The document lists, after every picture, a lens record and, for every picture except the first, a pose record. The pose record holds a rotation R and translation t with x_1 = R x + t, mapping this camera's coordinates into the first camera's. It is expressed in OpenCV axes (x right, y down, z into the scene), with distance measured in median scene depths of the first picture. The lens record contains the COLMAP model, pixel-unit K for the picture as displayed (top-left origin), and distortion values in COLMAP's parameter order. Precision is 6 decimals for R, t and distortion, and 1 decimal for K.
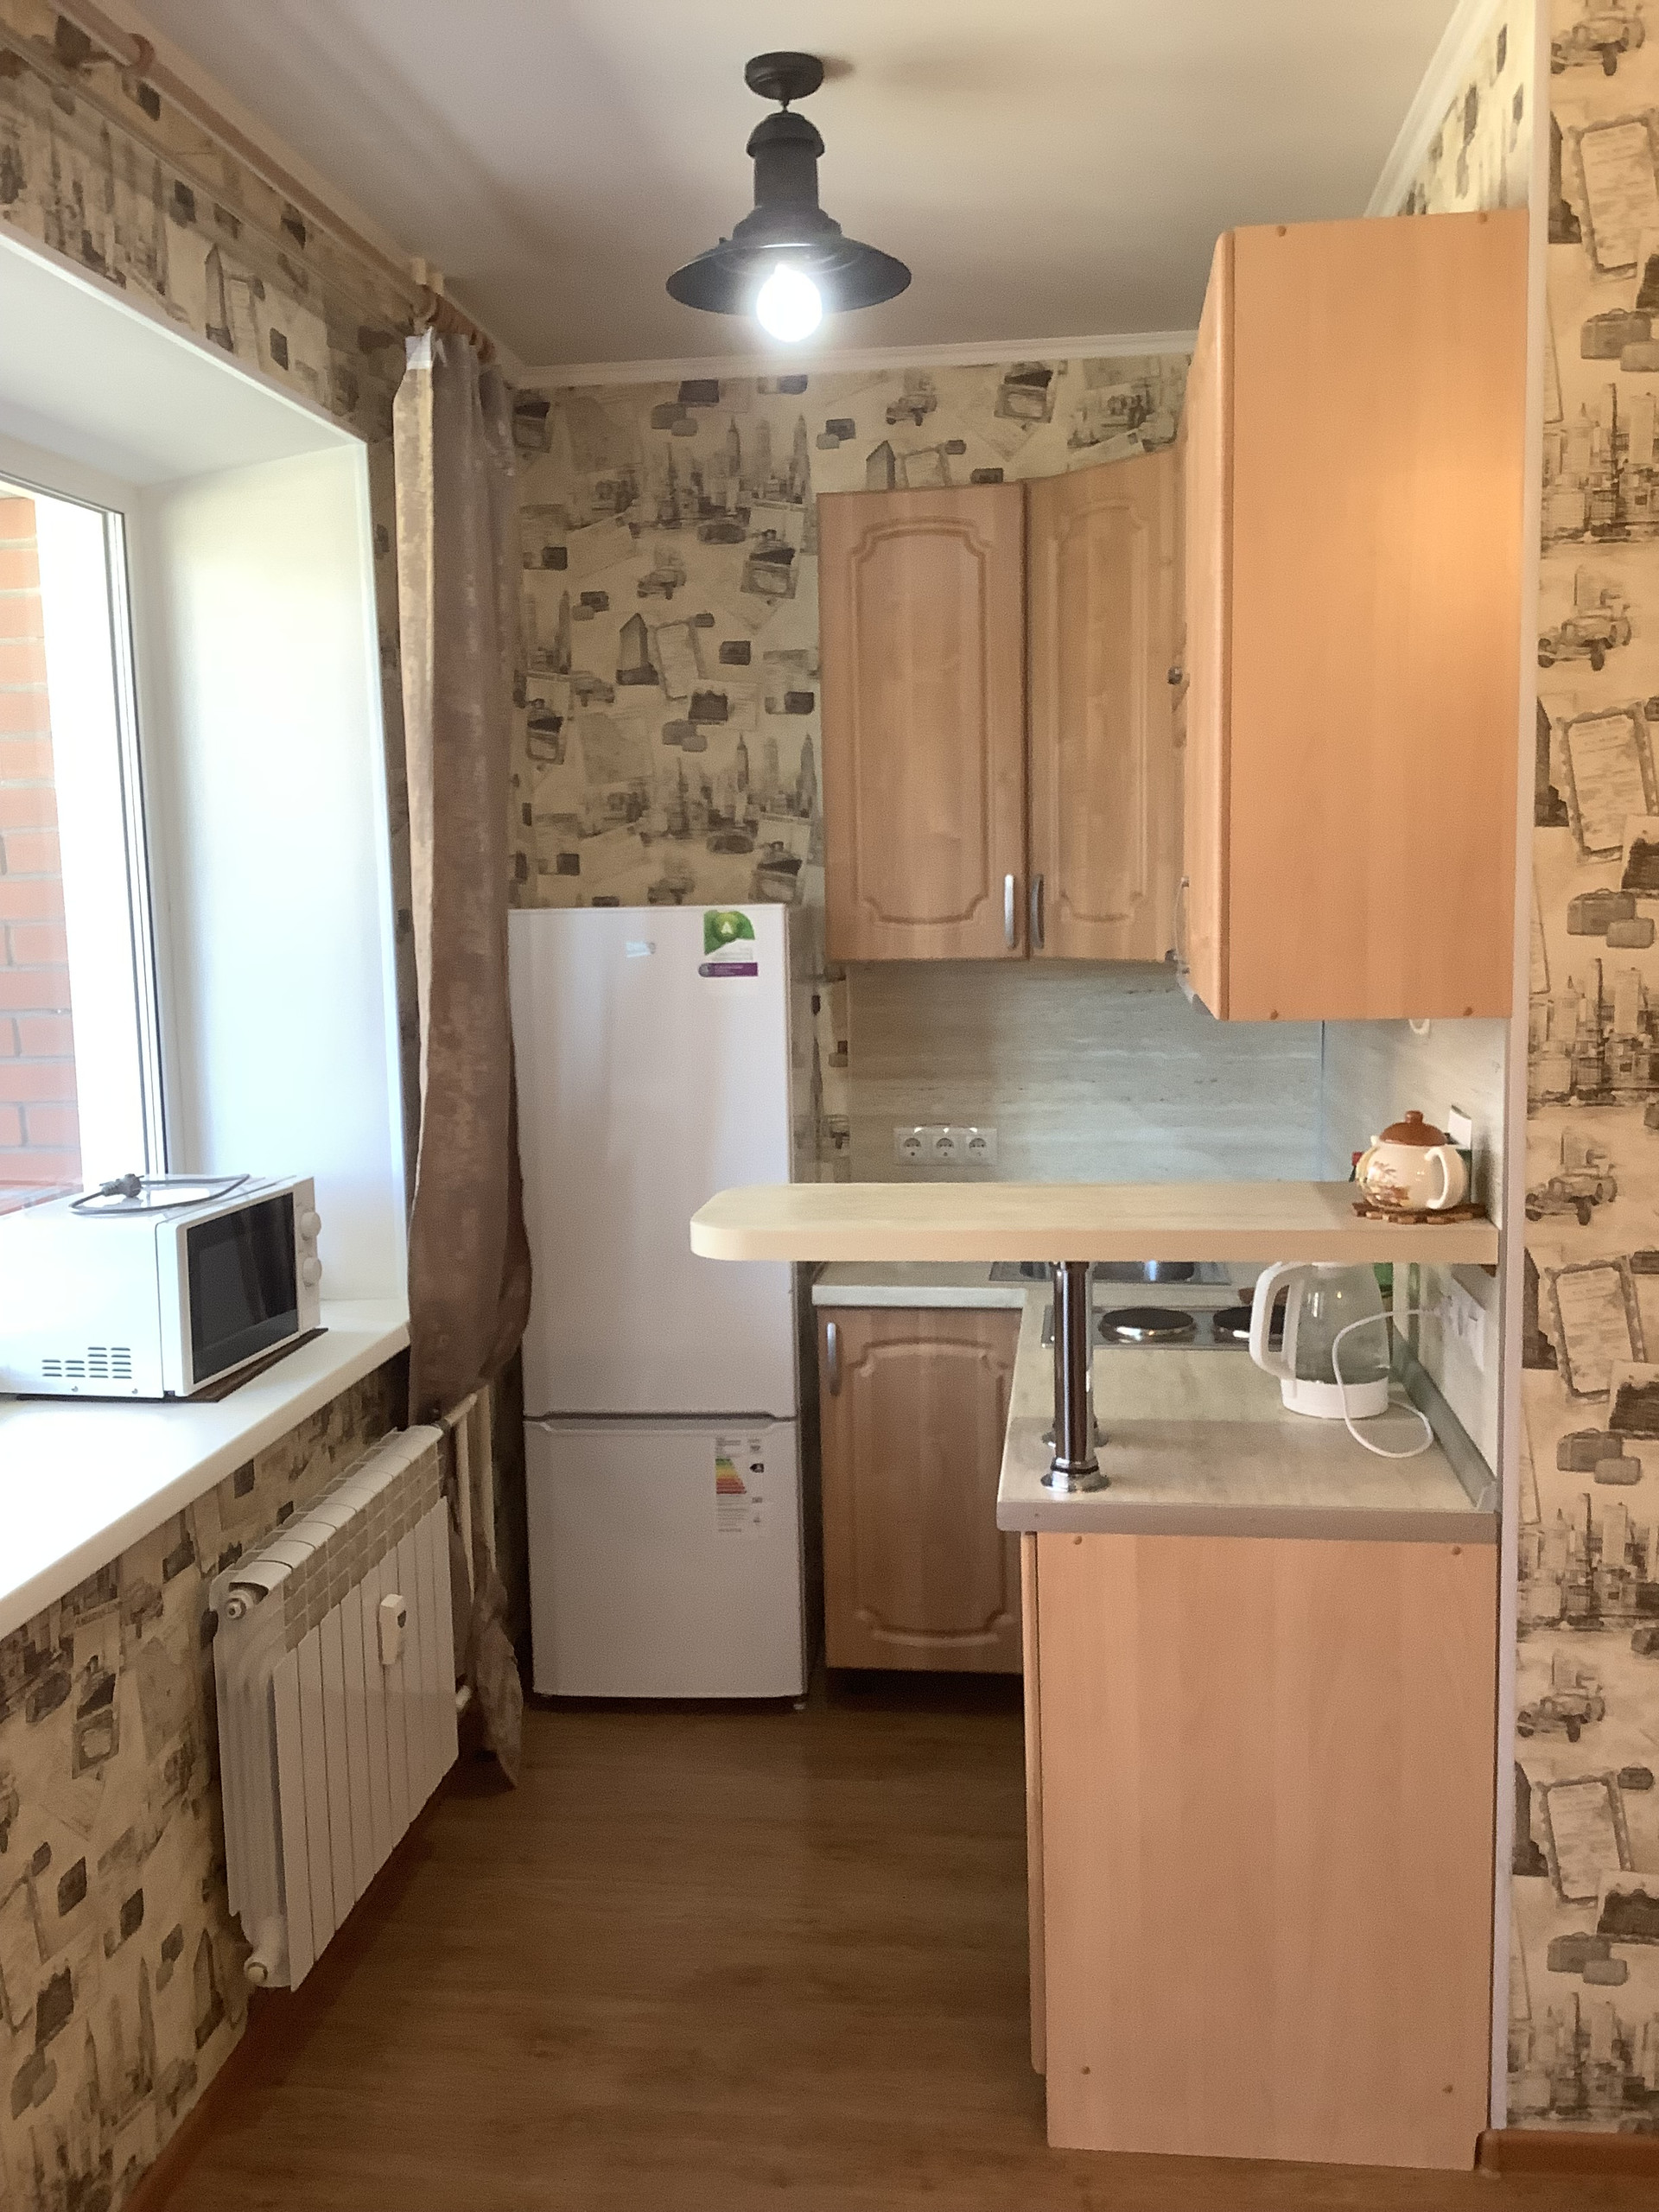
lens RADIAL K [[1971.6, 0, 825.6], [0, 1971.6, 1110.0], [0, 0, 1]] dist [0.030068, -0.078587]
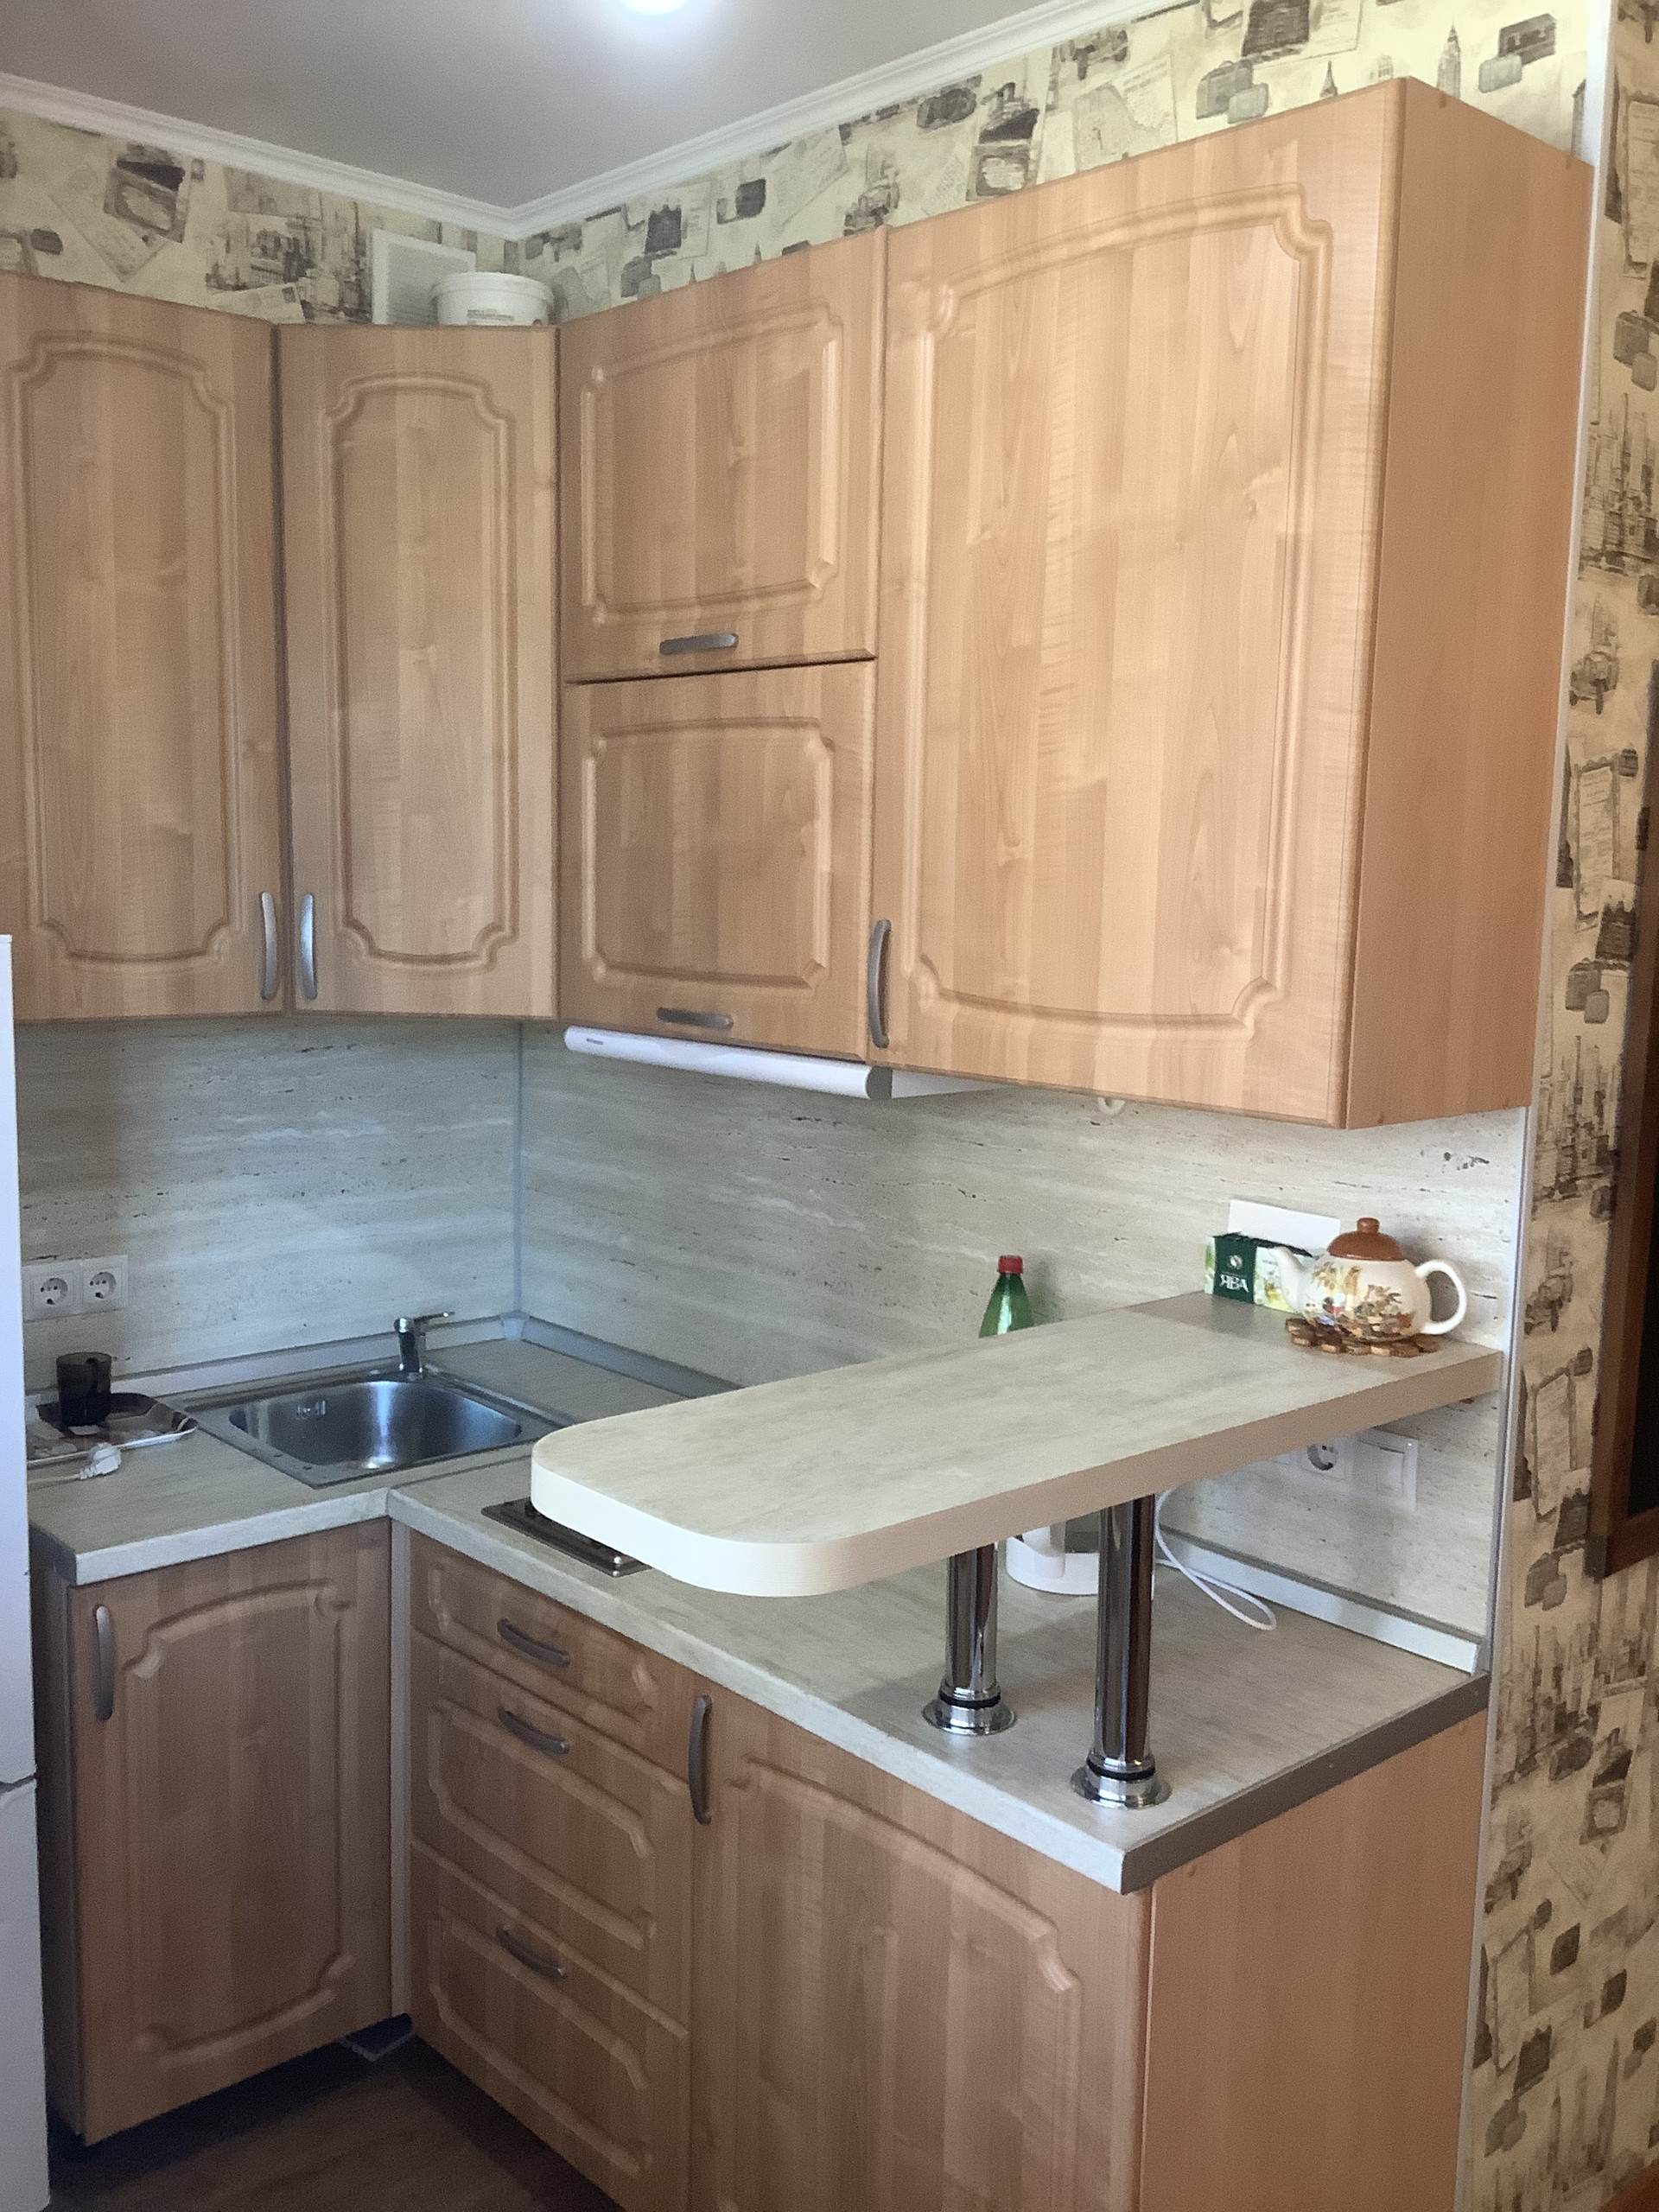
lens RADIAL K [[1971.6, 0, 838.3], [0, 1971.6, 1102.7], [0, 0, 1]] dist [0.030068, -0.078587]
pose [[0.643869, -0.056459, 0.763050, -0.306936], [0.055980, 0.998077, 0.026612, -0.053117], [-0.763085, 0.025581, 0.645791, 0.405474]]
